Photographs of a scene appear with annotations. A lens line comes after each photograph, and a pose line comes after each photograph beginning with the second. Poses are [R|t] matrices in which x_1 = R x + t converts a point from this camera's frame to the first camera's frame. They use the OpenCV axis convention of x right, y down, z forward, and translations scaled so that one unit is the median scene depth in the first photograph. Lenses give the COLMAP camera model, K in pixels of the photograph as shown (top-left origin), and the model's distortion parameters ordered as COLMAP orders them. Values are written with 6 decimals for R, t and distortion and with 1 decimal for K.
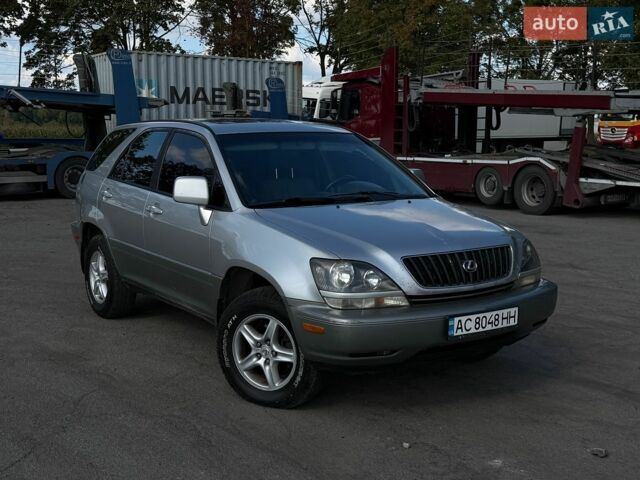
lens RADIAL K [[768.9, 0, 323.3], [0, 768.9, 245.3], [0, 0, 1]] dist [0.065715, 0.000000]
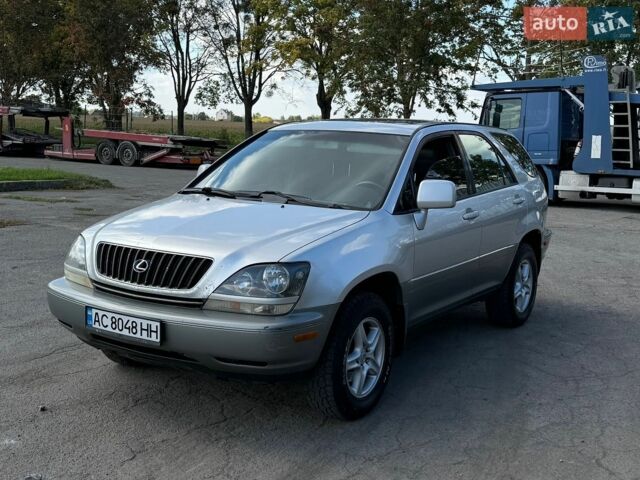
lens RADIAL K [[768.9, 0, 323.8], [0, 768.9, 238.1], [0, 0, 1]] dist [0.065715, 0.000000]
pose [[0.417051, 0.133271, -0.899059, 1.110971], [-0.162180, 0.984228, 0.070665, -0.107182], [0.894297, 0.116338, 0.432087, 0.781263]]
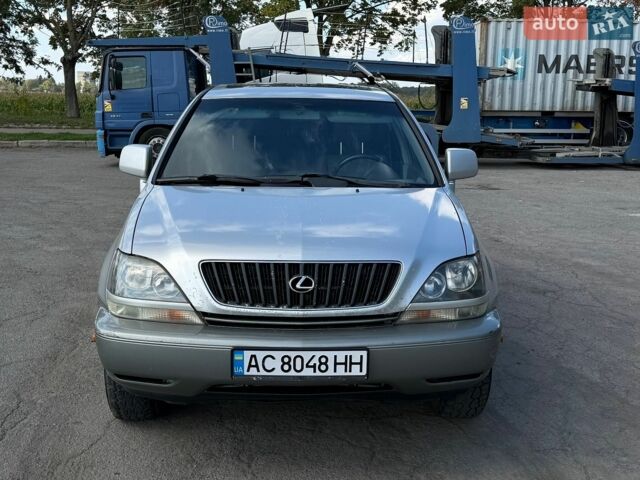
lens RADIAL K [[768.9, 0, 321.7], [0, 768.9, 237.1], [0, 0, 1]] dist [0.065715, 0.000000]
pose [[0.854125, 0.097833, -0.510784, 0.564646], [-0.085461, 0.995199, 0.047710, -0.051905], [0.512999, 0.002902, 0.858384, 0.386292]]
